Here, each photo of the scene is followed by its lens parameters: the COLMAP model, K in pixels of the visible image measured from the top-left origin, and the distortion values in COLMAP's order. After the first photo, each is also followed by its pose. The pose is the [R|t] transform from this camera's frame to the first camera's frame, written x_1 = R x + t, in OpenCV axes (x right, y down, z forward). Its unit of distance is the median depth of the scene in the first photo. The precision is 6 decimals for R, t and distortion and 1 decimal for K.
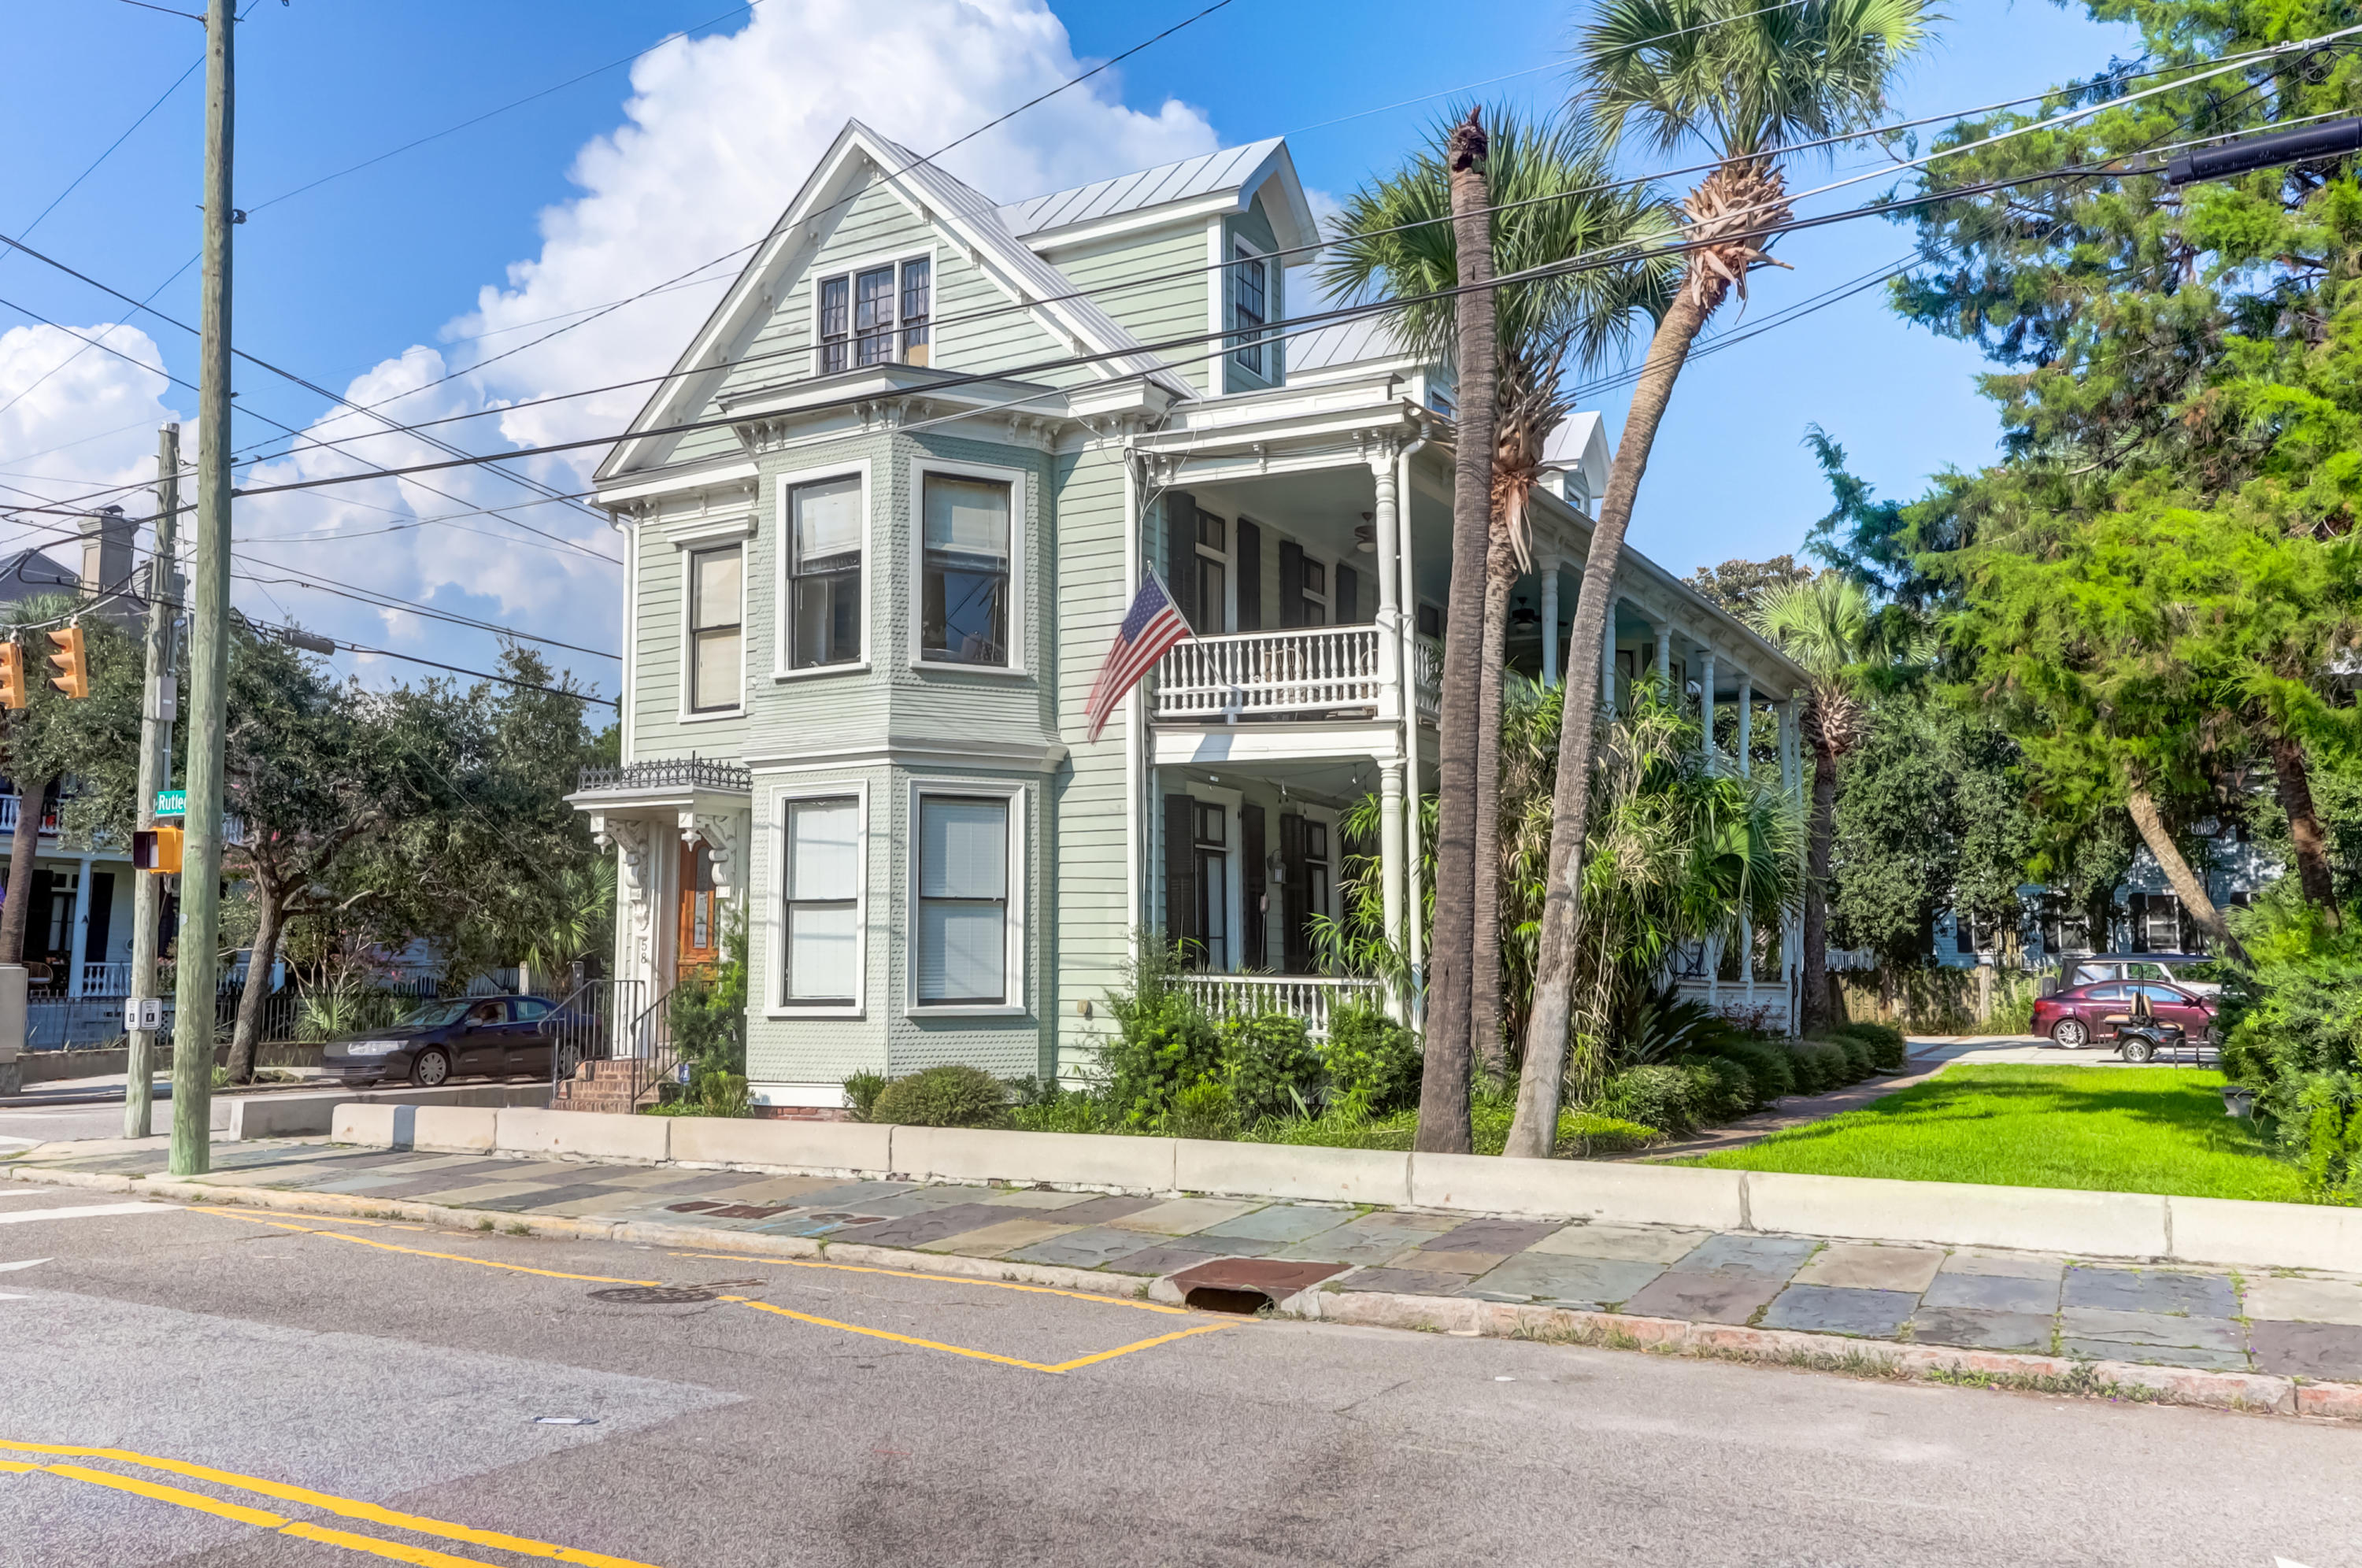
lens RADIAL K [[1939.4, 0, 1182.5], [0, 1939.4, 950.4], [0, 0, 1]] dist [0.004846, -0.008186]
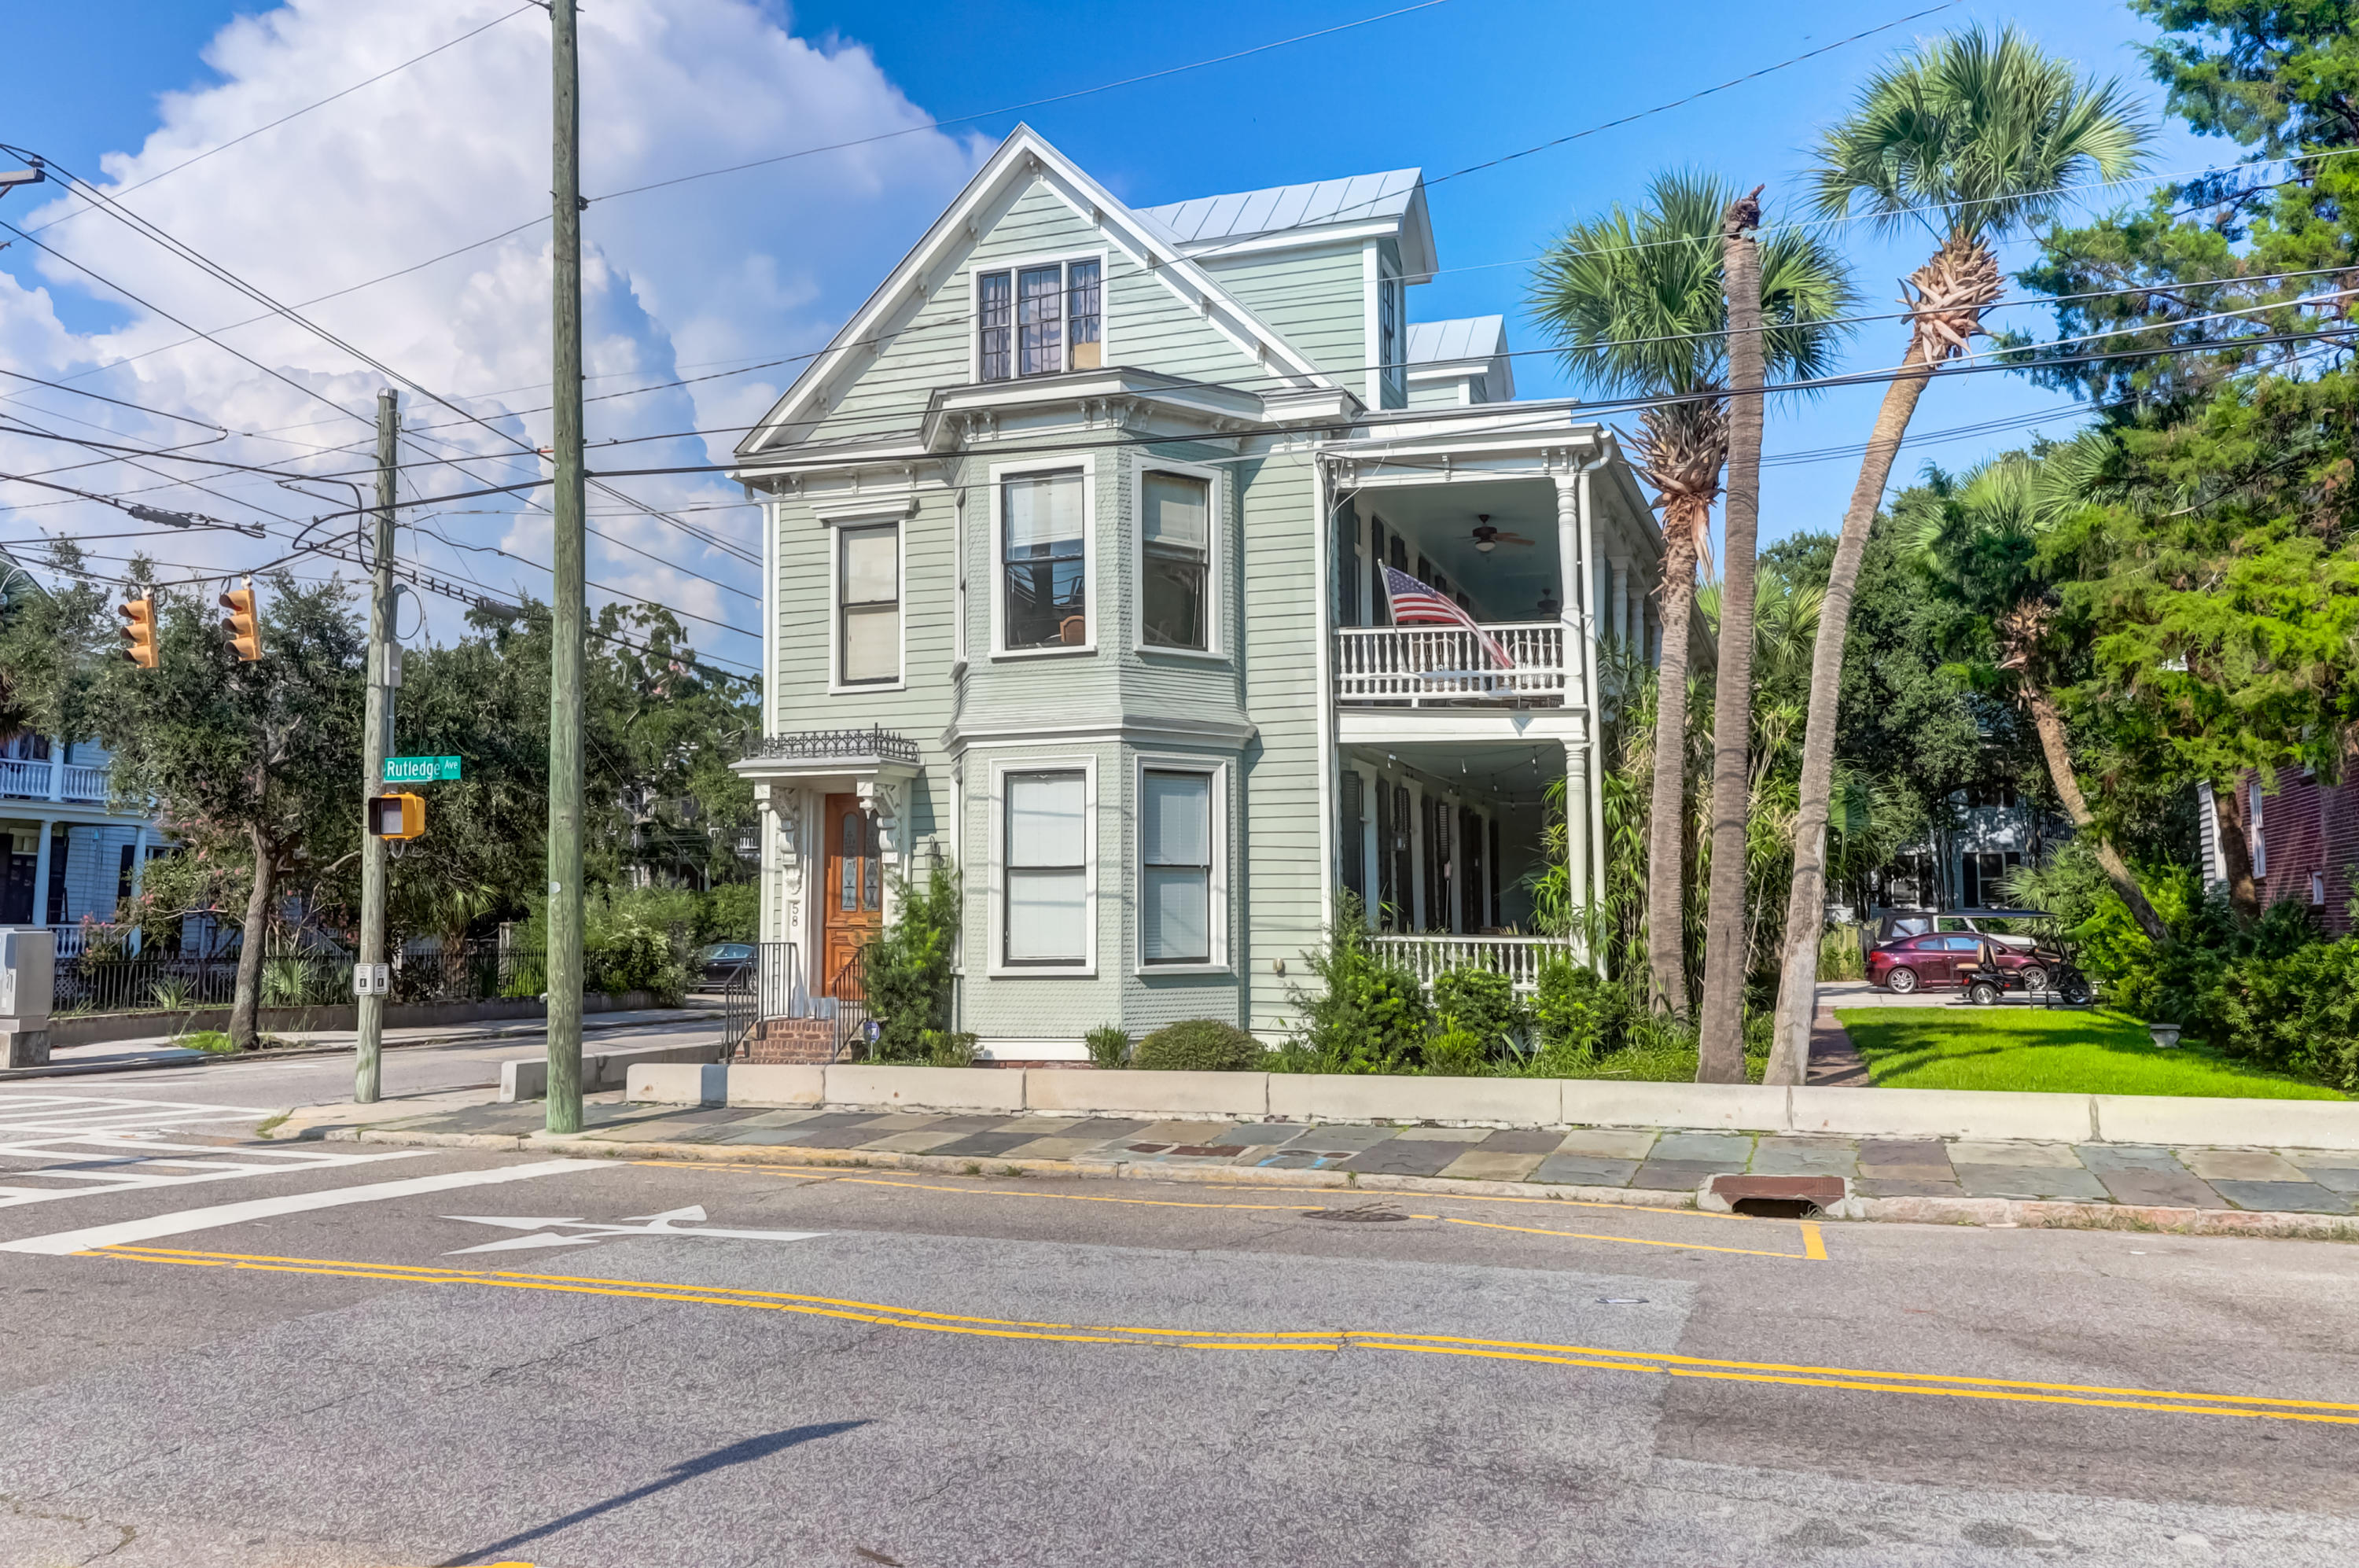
lens RADIAL K [[1937.2, 0, 1181.0], [0, 1937.2, 950.3], [0, 0, 1]] dist [0.004846, -0.008186]
pose [[0.983544, -0.006714, 0.180546, -0.307154], [0.002453, 0.999714, 0.023809, -0.005387], [-0.180654, -0.022975, 0.983278, -0.065151]]
